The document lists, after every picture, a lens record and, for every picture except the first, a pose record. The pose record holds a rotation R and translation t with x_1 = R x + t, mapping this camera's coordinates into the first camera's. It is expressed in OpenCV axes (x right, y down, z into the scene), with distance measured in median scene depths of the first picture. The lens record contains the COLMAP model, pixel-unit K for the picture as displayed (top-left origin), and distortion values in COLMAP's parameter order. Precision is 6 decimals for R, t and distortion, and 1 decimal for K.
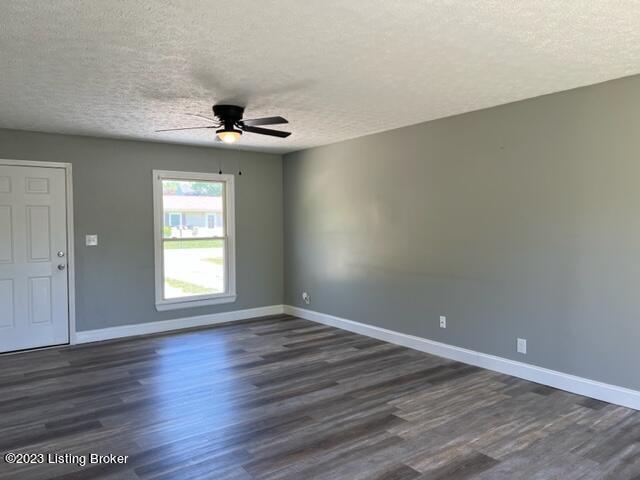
lens RADIAL K [[490.0, 0, 324.4], [0, 490.0, 236.4], [0, 0, 1]] dist [0.060093, -0.054496]
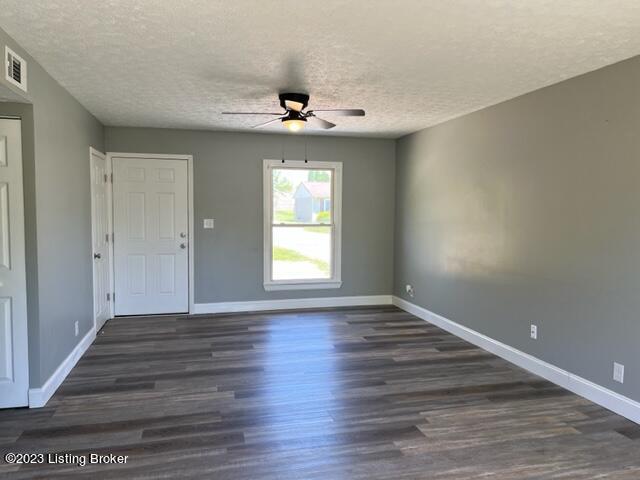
lens RADIAL K [[490.0, 0, 316.6], [0, 490.0, 238.8], [0, 0, 1]] dist [0.060093, -0.054496]
pose [[0.922776, 0.040128, -0.383241, 0.210208], [-0.027528, 0.998887, 0.038308, -0.008112], [0.384352, -0.024799, 0.922854, 0.071830]]
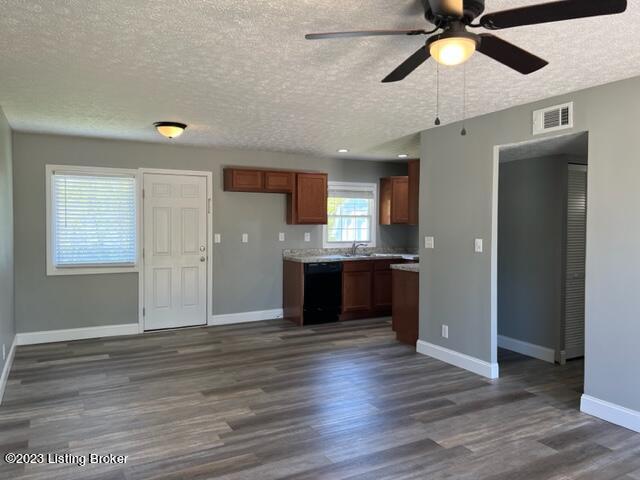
lens RADIAL K [[490.0, 0, 318.3], [0, 490.0, 235.9], [0, 0, 1]] dist [0.060093, -0.054496]
pose [[-0.987571, 0.006104, 0.157055, -0.121512], [0.014943, 0.998366, 0.055161, -0.043130], [-0.156462, 0.056822, -0.986048, 1.306983]]
